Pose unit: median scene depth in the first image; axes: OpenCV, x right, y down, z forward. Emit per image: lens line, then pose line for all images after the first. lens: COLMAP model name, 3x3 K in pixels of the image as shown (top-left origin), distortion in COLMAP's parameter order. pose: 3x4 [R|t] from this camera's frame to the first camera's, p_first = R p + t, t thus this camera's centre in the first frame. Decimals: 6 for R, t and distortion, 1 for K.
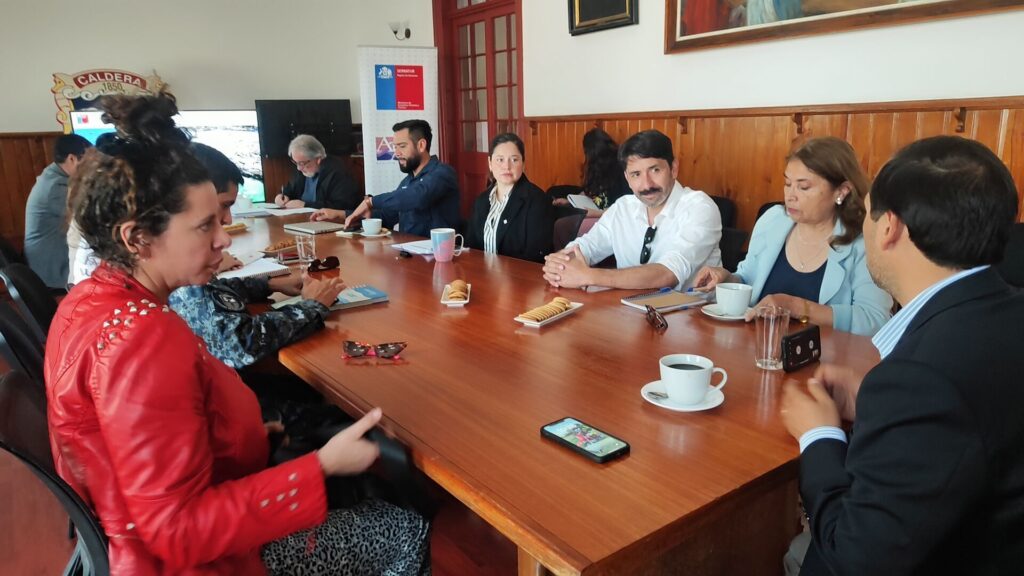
lens RADIAL K [[703.3, 0, 512.0], [0, 703.3, 288.0], [0, 0, 1]] dist [0.000027, -0.000838]
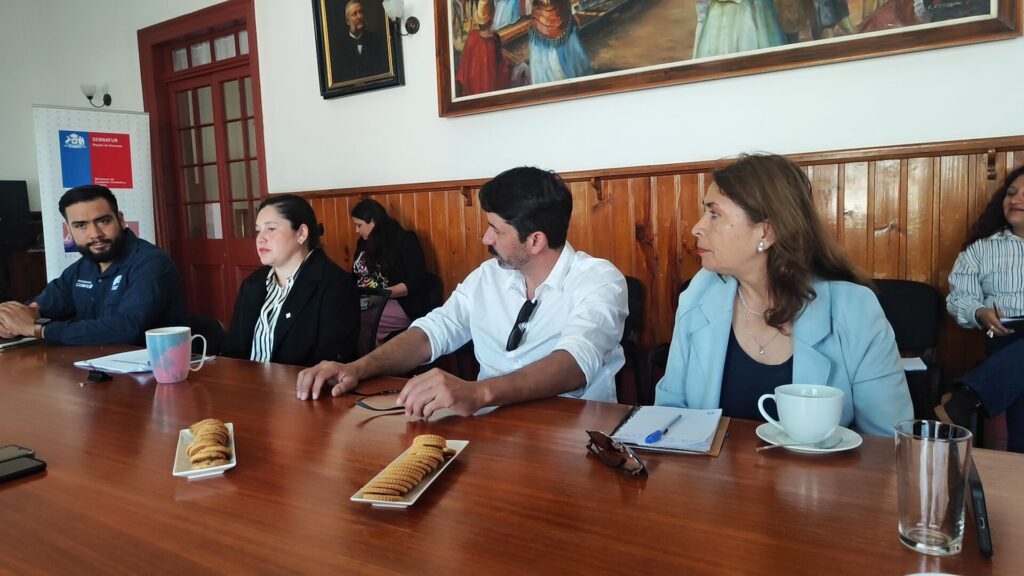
lens RADIAL K [[703.3, 0, 512.0], [0, 703.3, 288.0], [0, 0, 1]] dist [0.000027, -0.000838]
pose [[0.933020, -0.049246, 0.356438, -0.020639], [0.097464, 0.988147, -0.118600, -0.010139], [-0.346373, 0.145396, 0.926761, 0.190331]]
